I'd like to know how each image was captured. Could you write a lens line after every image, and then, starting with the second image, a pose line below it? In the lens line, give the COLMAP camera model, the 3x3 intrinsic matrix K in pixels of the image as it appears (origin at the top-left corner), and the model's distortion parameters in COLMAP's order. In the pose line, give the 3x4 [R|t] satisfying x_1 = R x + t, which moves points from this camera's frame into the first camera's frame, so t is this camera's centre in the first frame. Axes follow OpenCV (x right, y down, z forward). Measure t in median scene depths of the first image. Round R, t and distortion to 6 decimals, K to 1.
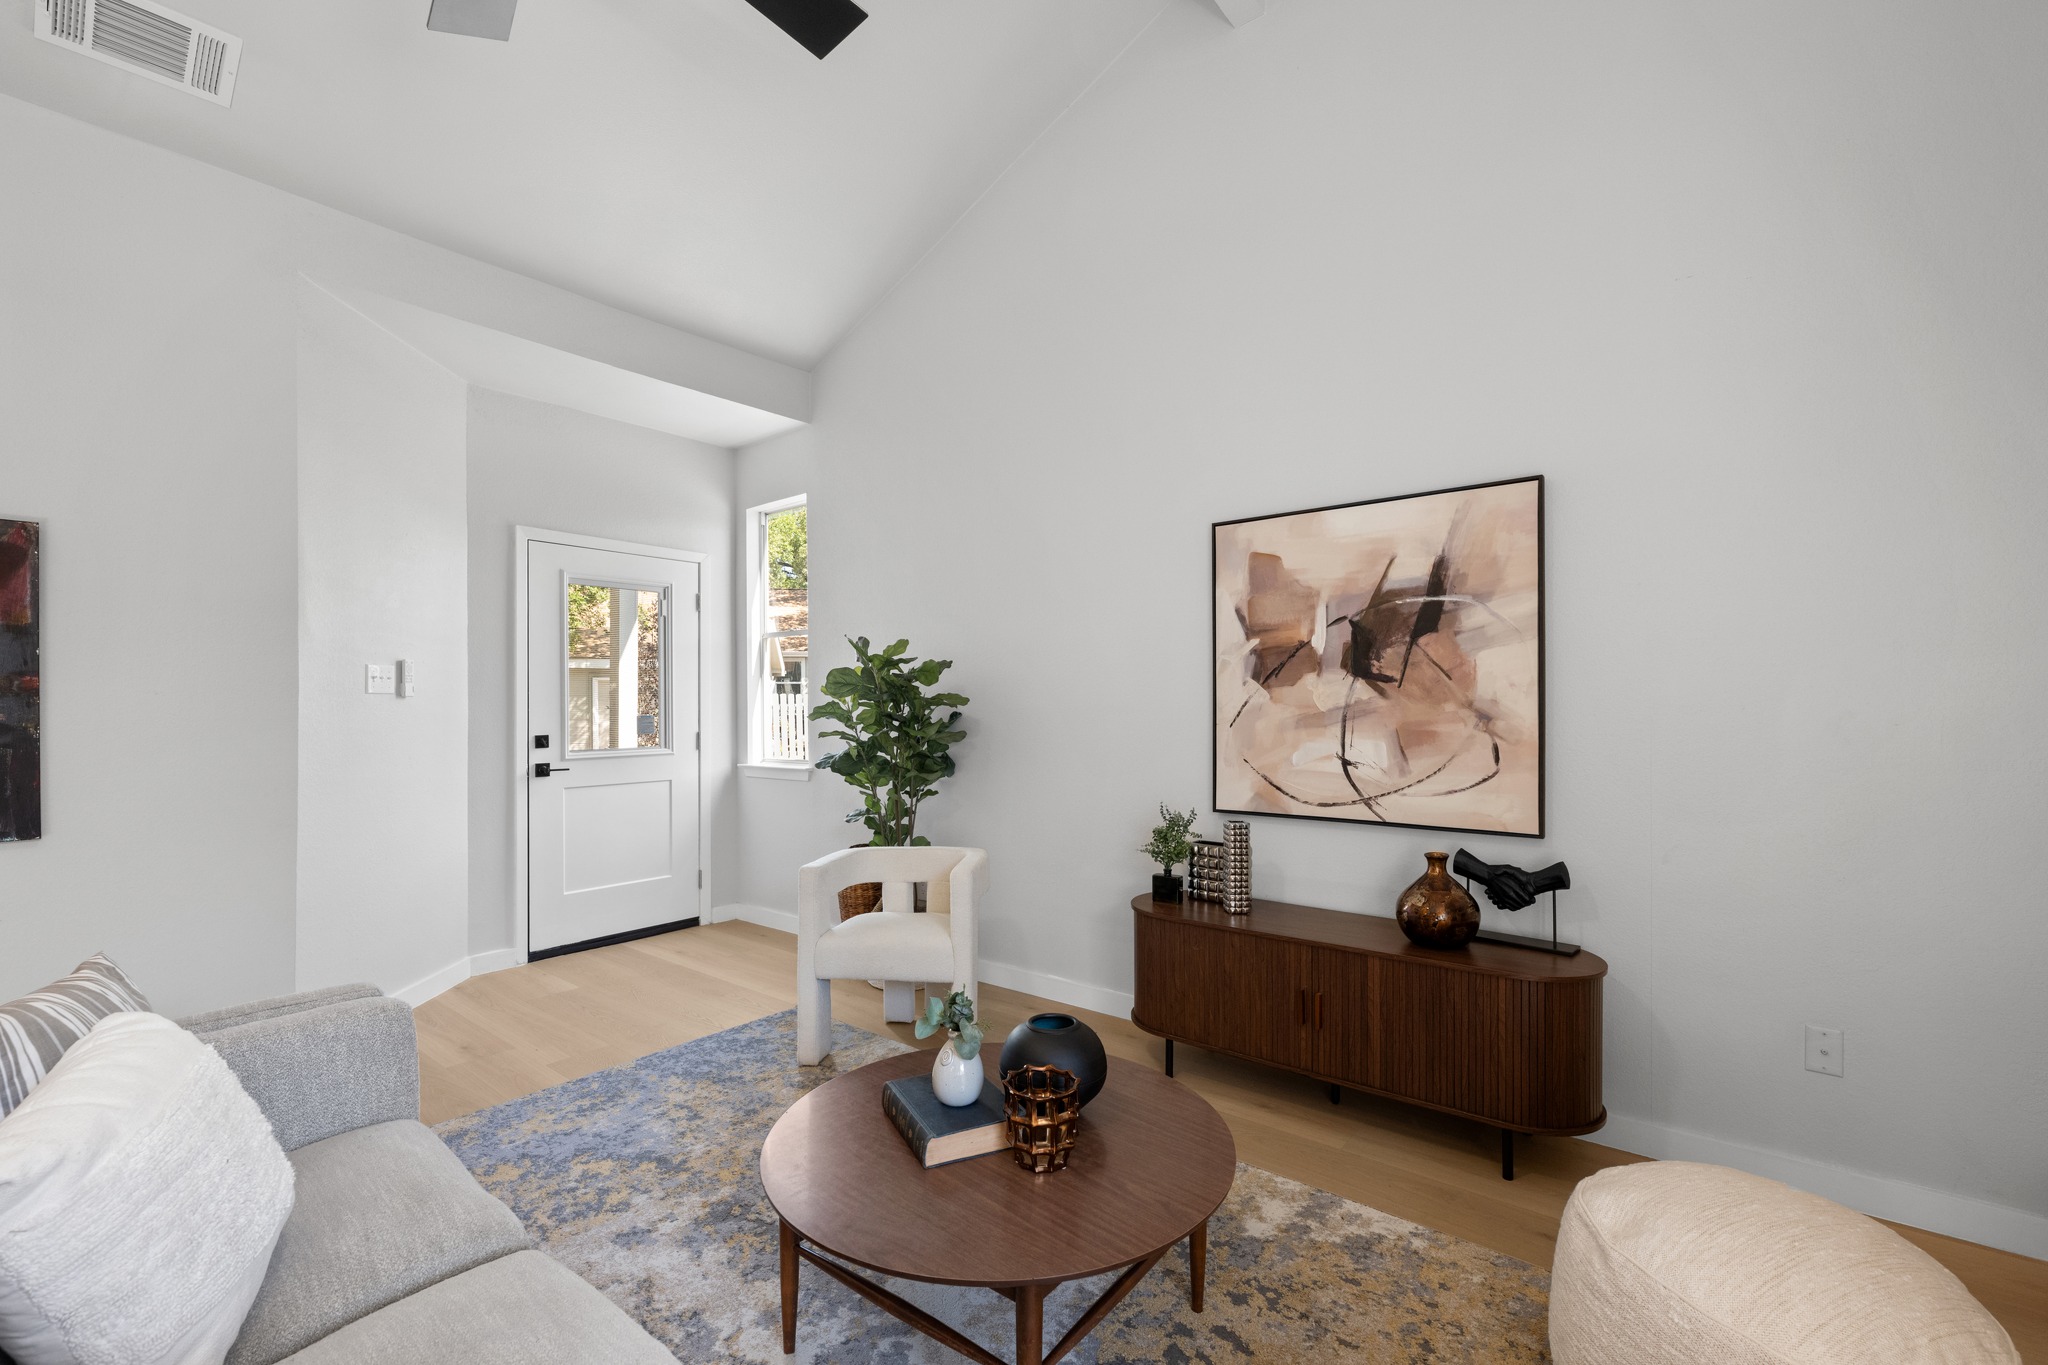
lens RADIAL K [[883.7, 0, 1028.0], [0, 883.7, 709.7], [0, 0, 1]] dist [-0.000492, -0.000163]
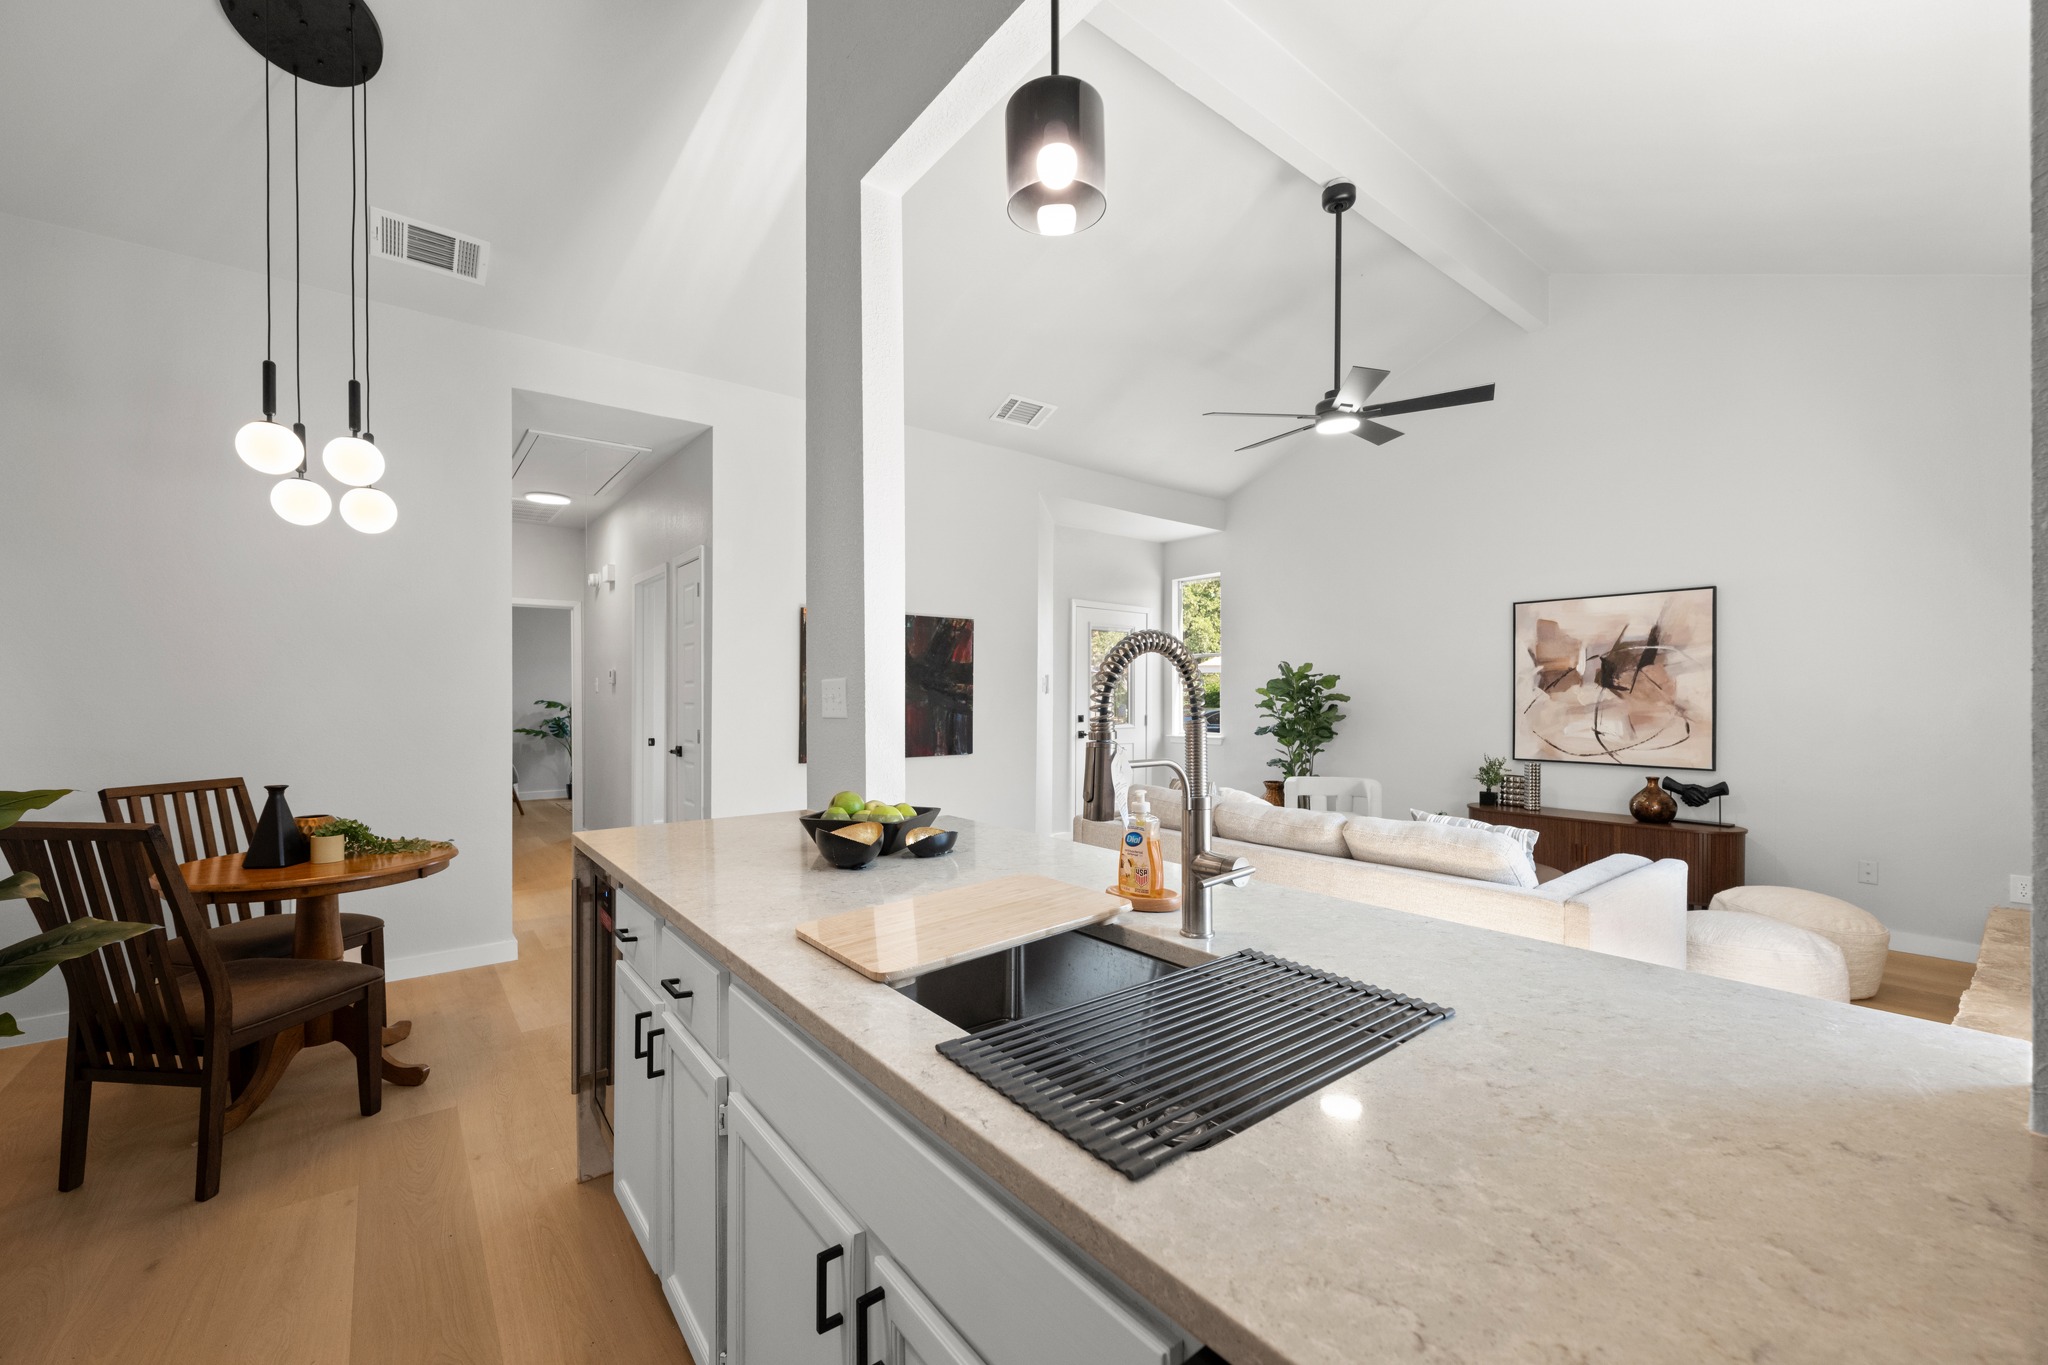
lens RADIAL K [[813.2, 0, 1024.7], [0, 813.2, 698.9], [0, 0, 1]] dist [-0.000525, -0.000247]
pose [[0.975705, 0.005565, -0.219020, -0.455080], [-0.005737, 0.999984, -0.000151, -0.005050], [0.219015, 0.001404, 0.975720, -0.964354]]
